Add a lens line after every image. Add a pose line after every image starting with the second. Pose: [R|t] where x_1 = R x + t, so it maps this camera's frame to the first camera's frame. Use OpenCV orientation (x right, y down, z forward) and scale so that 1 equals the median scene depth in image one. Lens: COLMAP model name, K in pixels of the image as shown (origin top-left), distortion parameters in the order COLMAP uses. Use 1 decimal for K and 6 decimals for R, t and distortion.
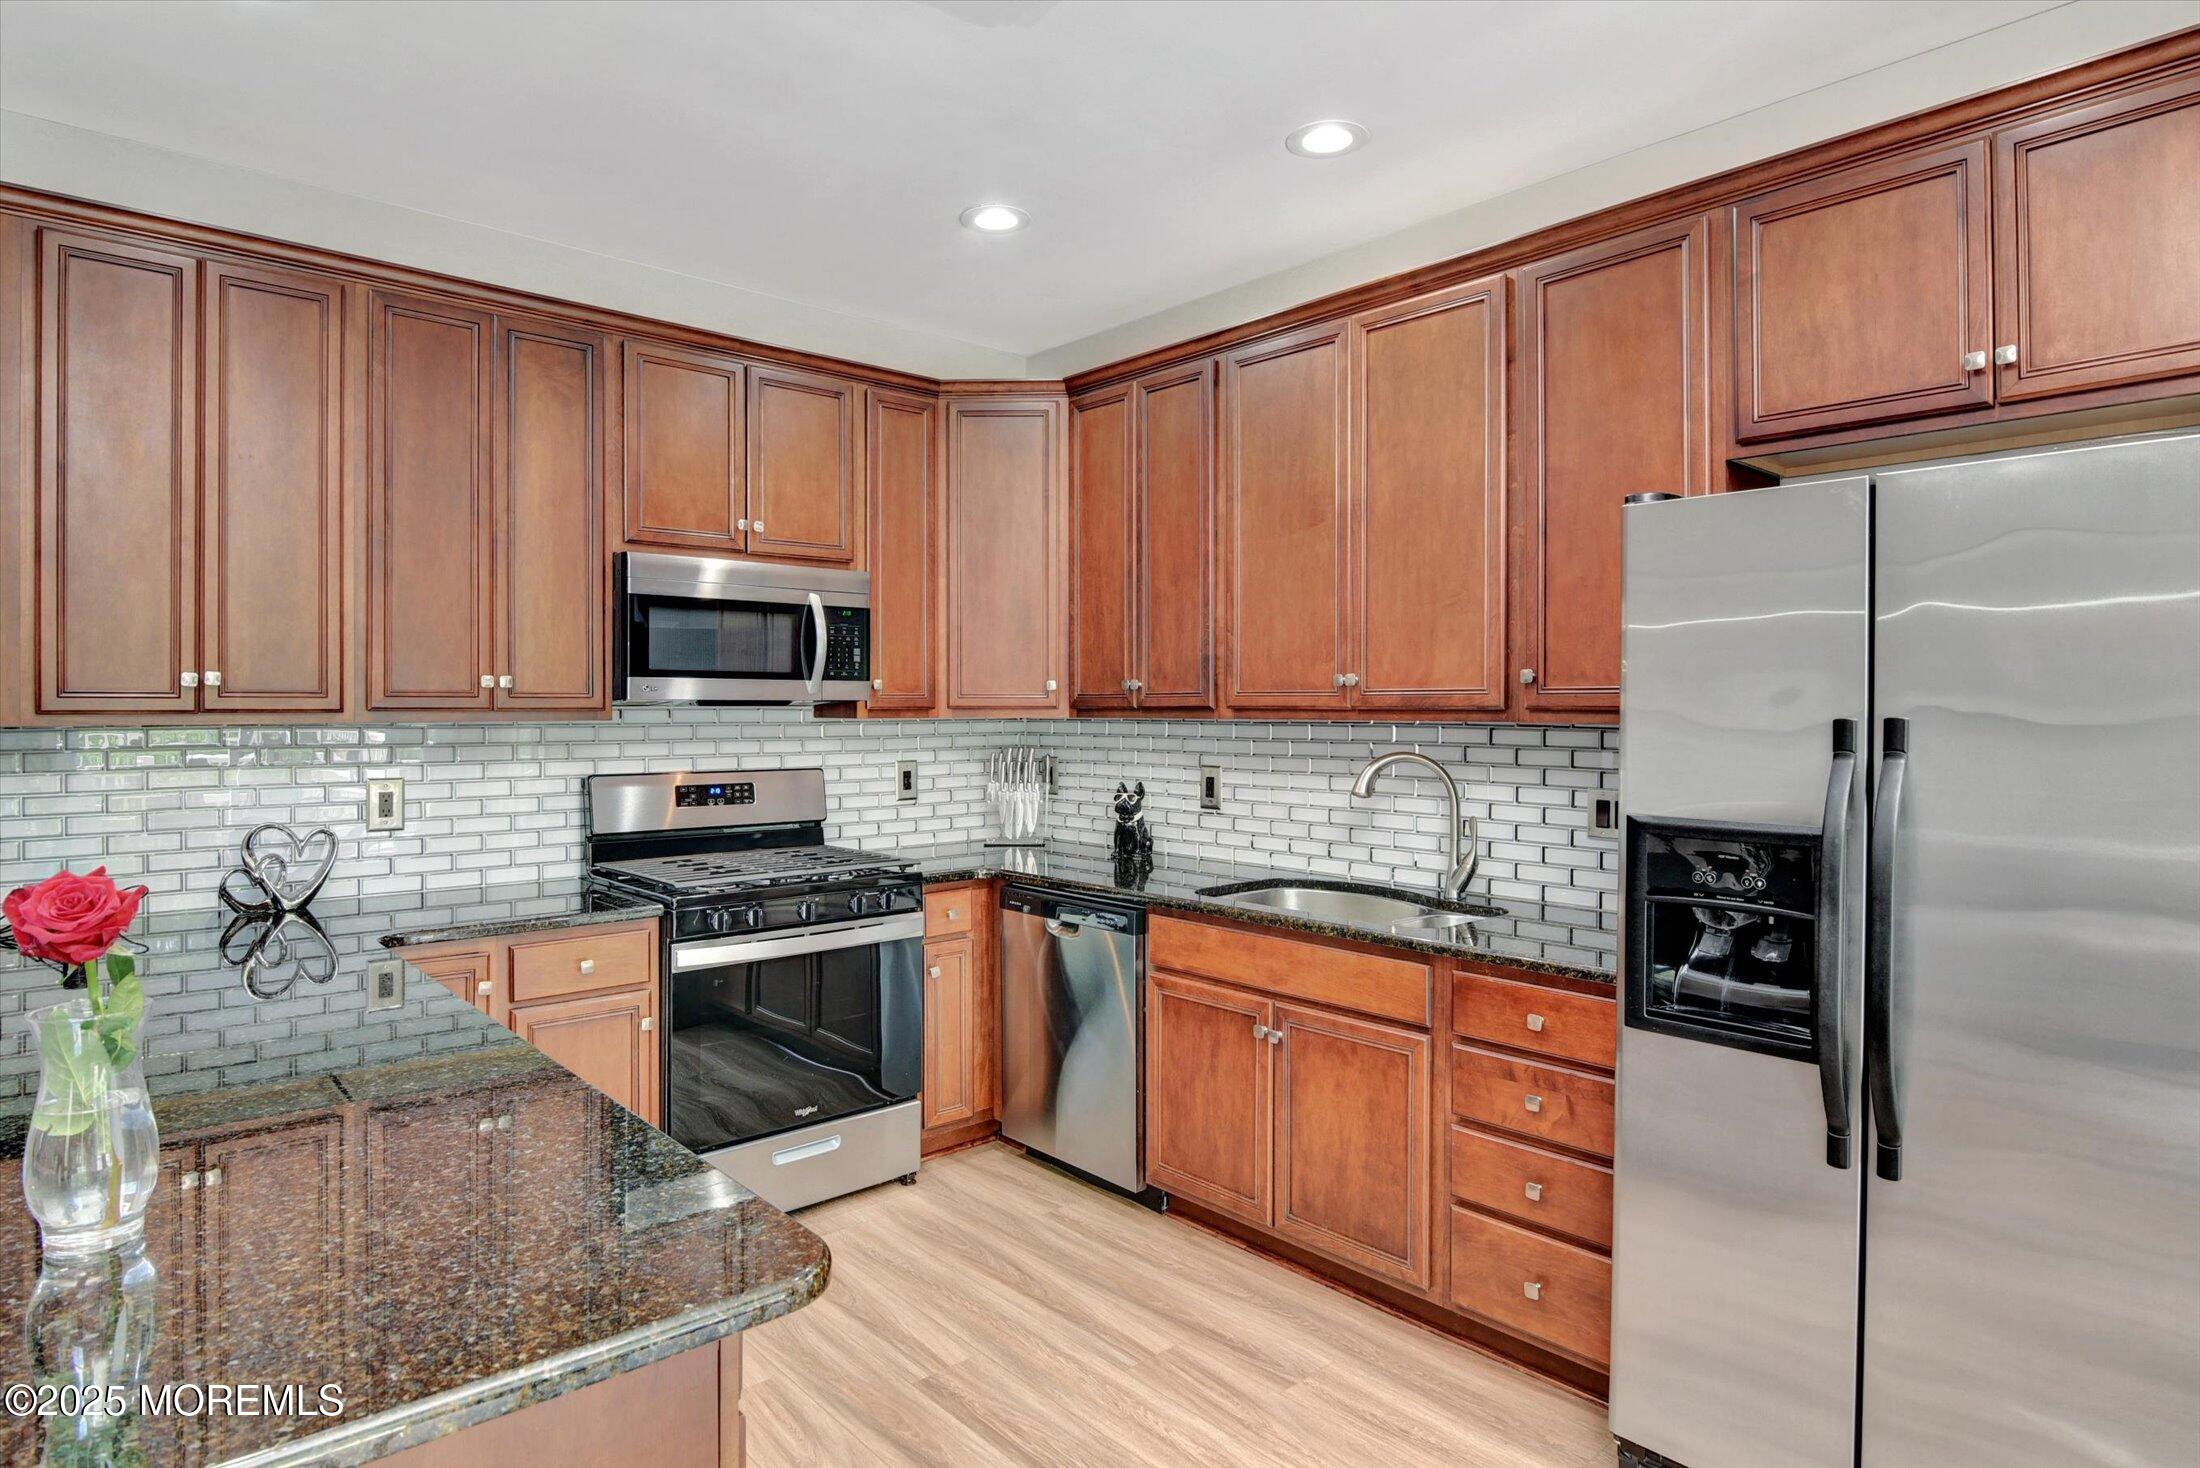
lens RADIAL K [[1215.9, 0, 1093.5], [0, 1215.9, 708.0], [0, 0, 1]] dist [-0.013472, -0.001064]
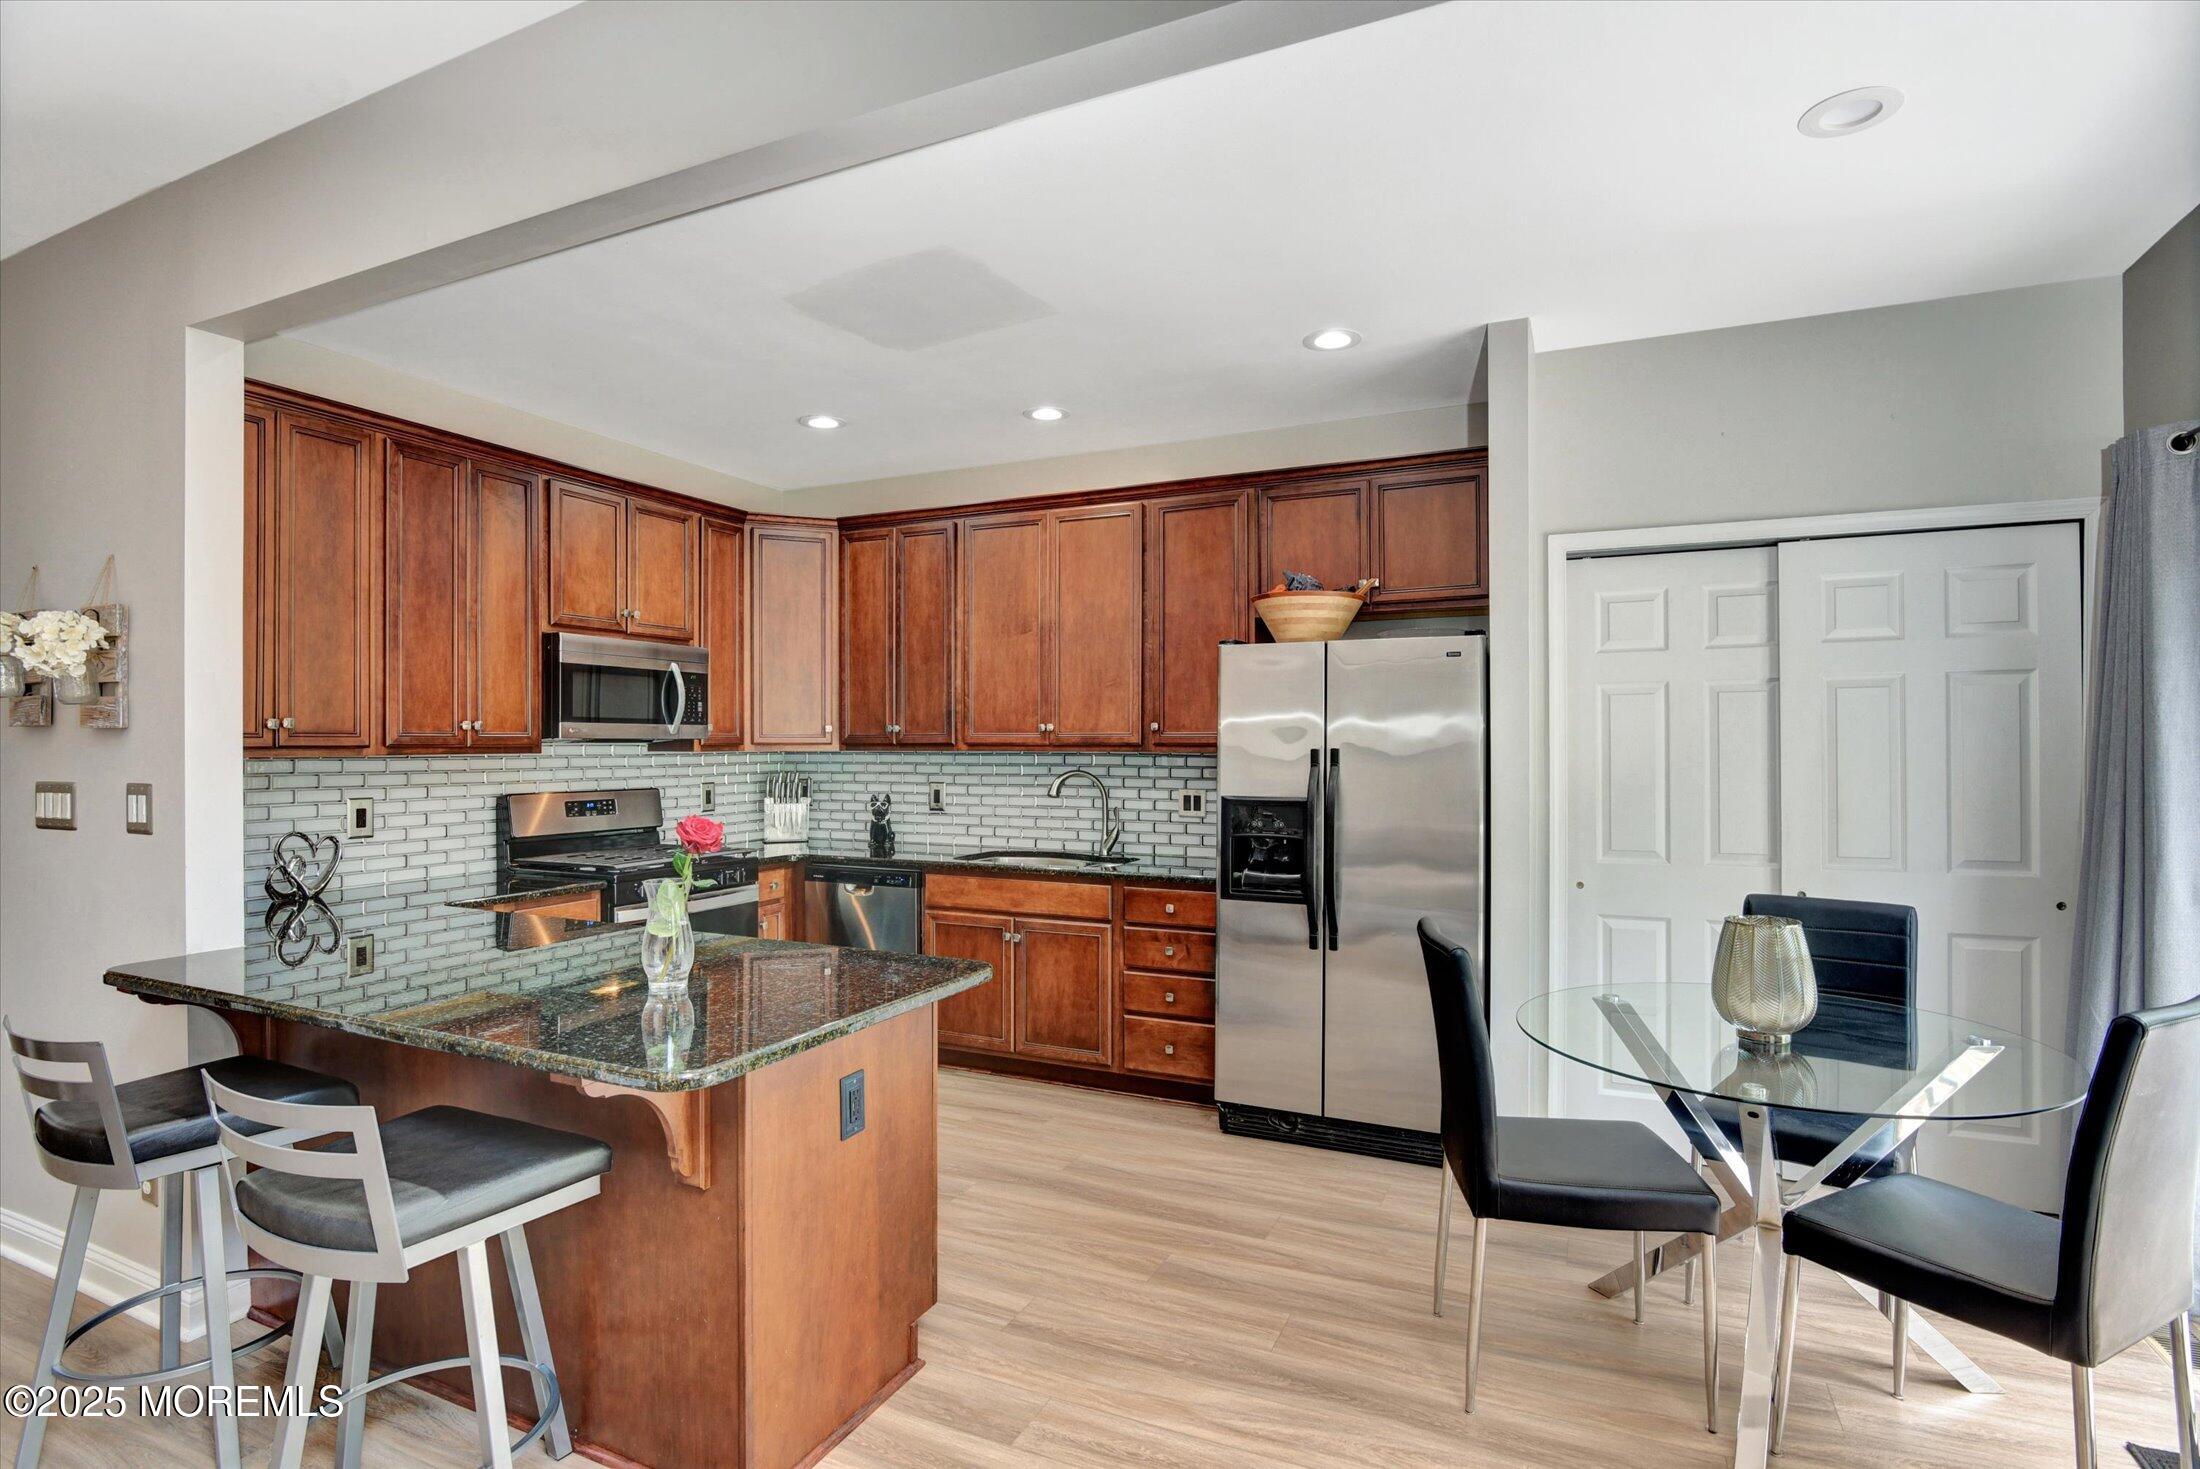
lens RADIAL K [[1101.8, 0, 1092.2], [0, 1101.8, 738.9], [0, 0, 1]] dist [-0.005668, 0.001145]
pose [[0.918382, 0.001193, 0.395692, -0.317564], [0.000133, 0.999994, -0.003324, -0.002088], [-0.395694, 0.003106, 0.918377, -0.398709]]
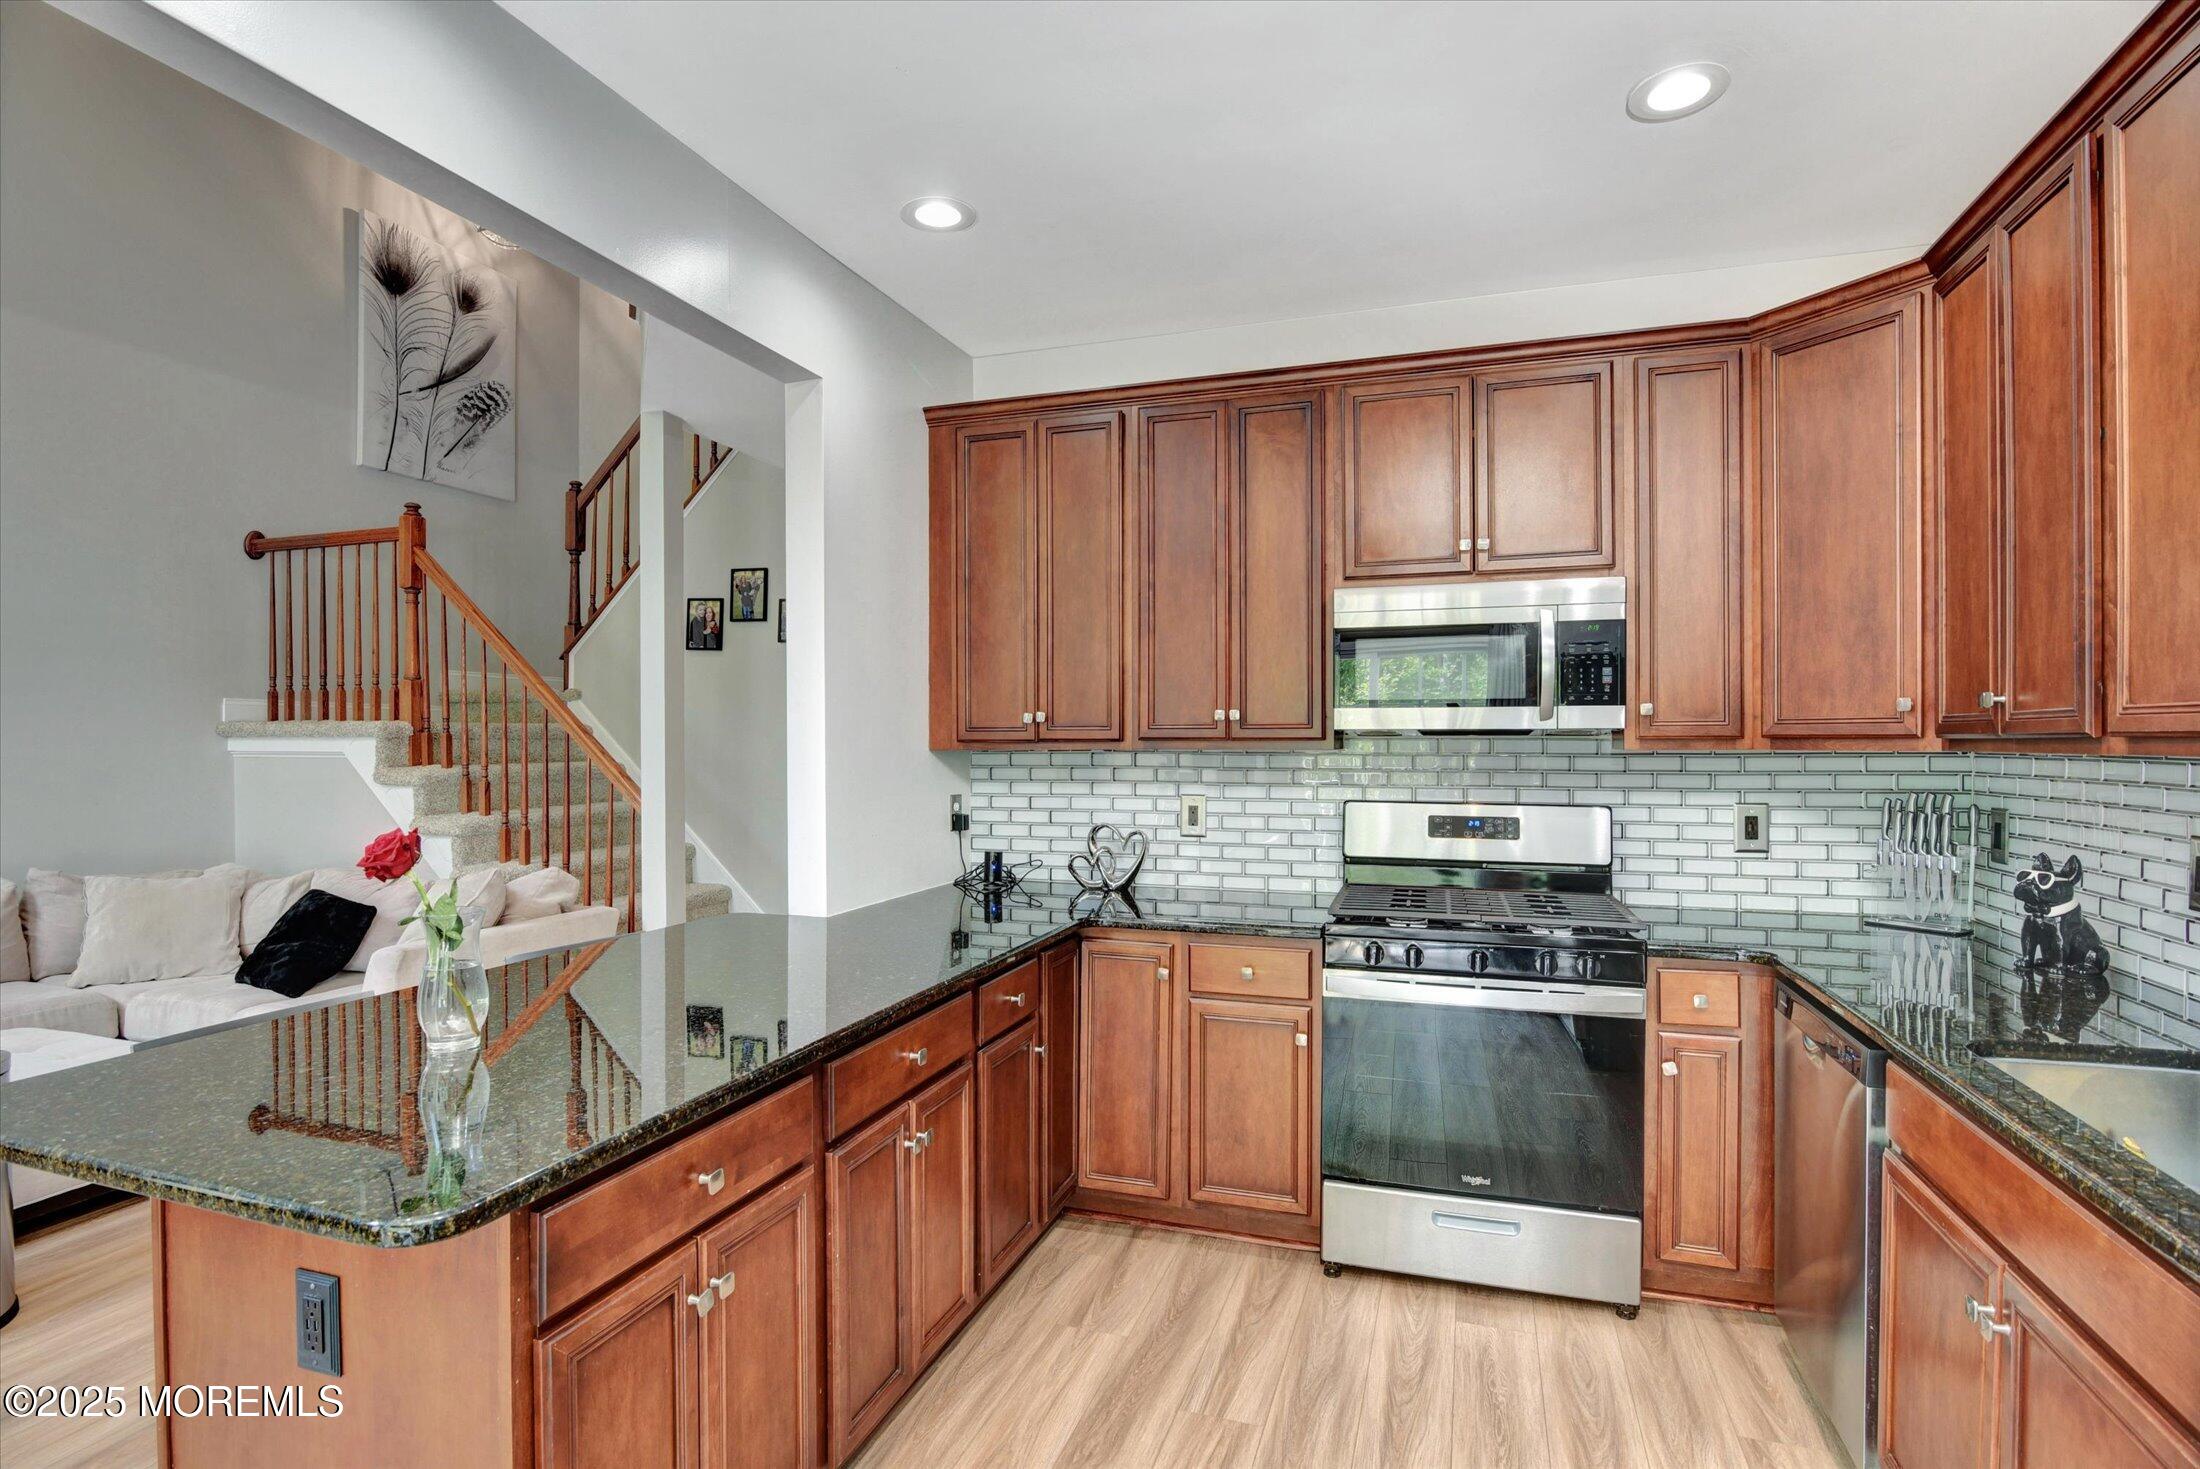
lens RADIAL K [[1101.8, 0, 1093.0], [0, 1101.8, 738.3], [0, 0, 1]] dist [-0.005668, 0.001145]
pose [[0.492858, -0.001232, -0.870109, 0.337913], [0.000288, 0.999999, -0.001253, 0.001913], [0.870110, 0.000366, 0.492858, 0.341891]]
